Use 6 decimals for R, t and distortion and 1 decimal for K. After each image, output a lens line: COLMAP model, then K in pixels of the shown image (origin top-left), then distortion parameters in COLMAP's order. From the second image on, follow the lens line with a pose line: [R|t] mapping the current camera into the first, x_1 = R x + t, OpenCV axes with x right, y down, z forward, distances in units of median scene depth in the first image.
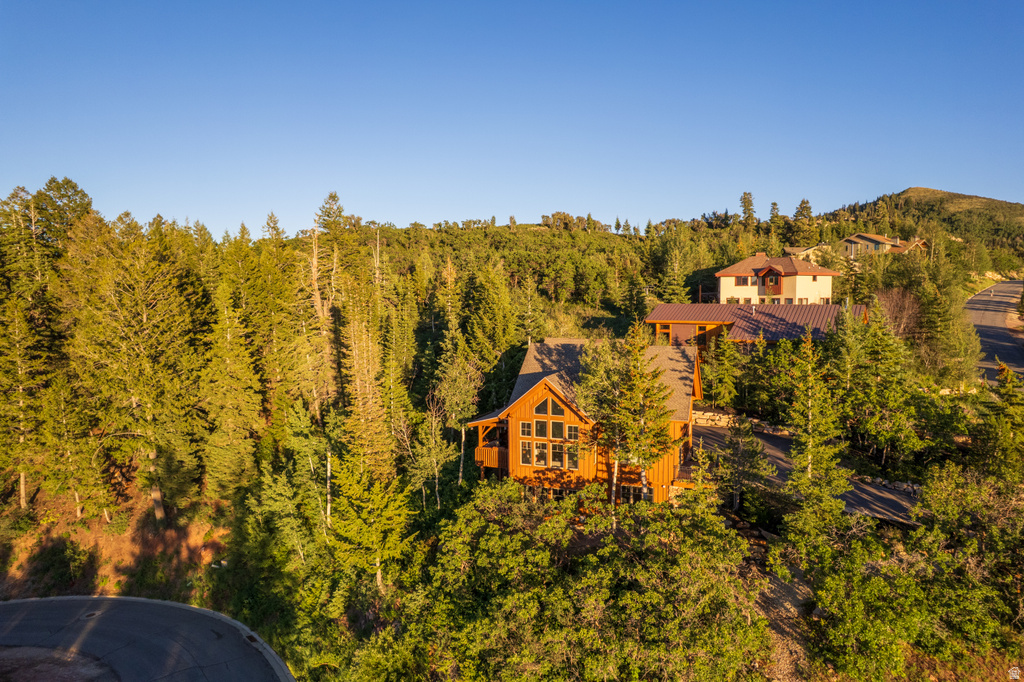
lens RADIAL K [[661.1, 0, 513.1], [0, 661.1, 342.4], [0, 0, 1]] dist [-0.072040, 0.065715]
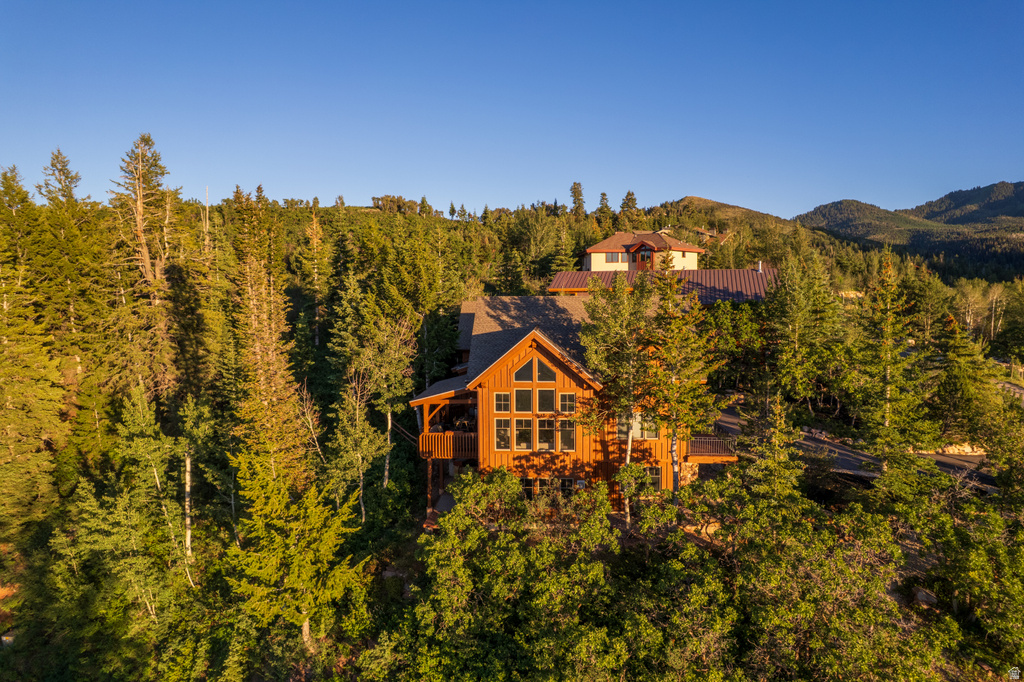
lens RADIAL K [[661.1, 0, 514.7], [0, 661.1, 339.7], [0, 0, 1]] dist [-0.072040, 0.065715]
pose [[0.955405, -0.022362, 0.294451, -0.134978], [0.023956, 0.999711, -0.001809, 0.044944], [-0.294325, 0.008783, 0.955665, 0.202680]]
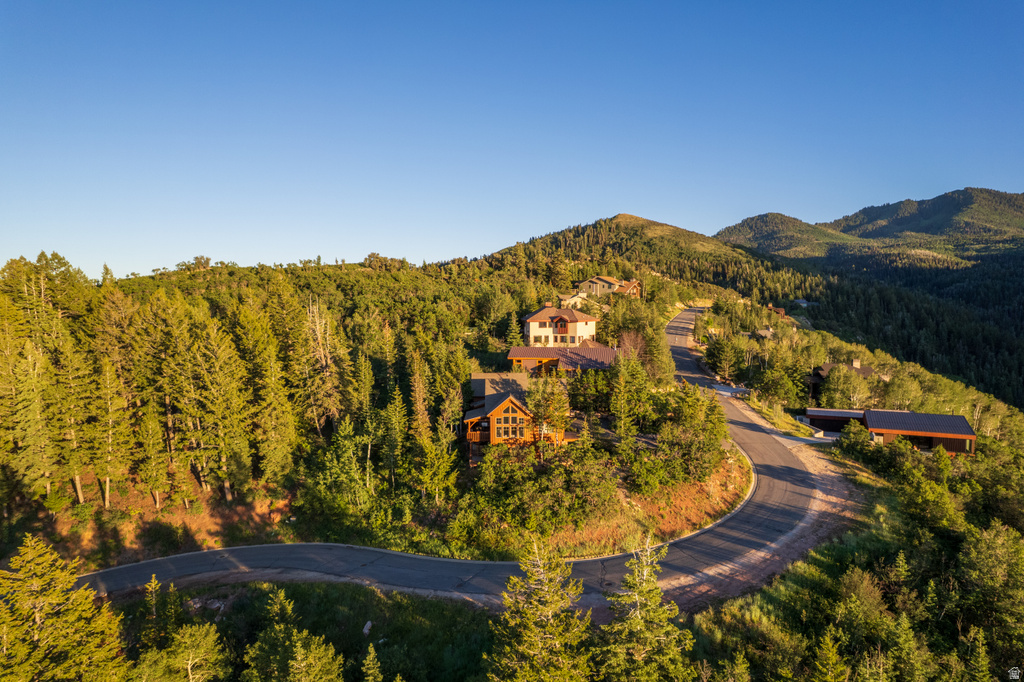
lens RADIAL K [[661.1, 0, 510.1], [0, 661.1, 339.5], [0, 0, 1]] dist [-0.072040, 0.065715]
pose [[0.927117, -0.021623, 0.374147, -0.541448], [0.026293, 0.999627, -0.007380, -0.085035], [-0.373847, 0.016679, 0.927340, -0.737049]]
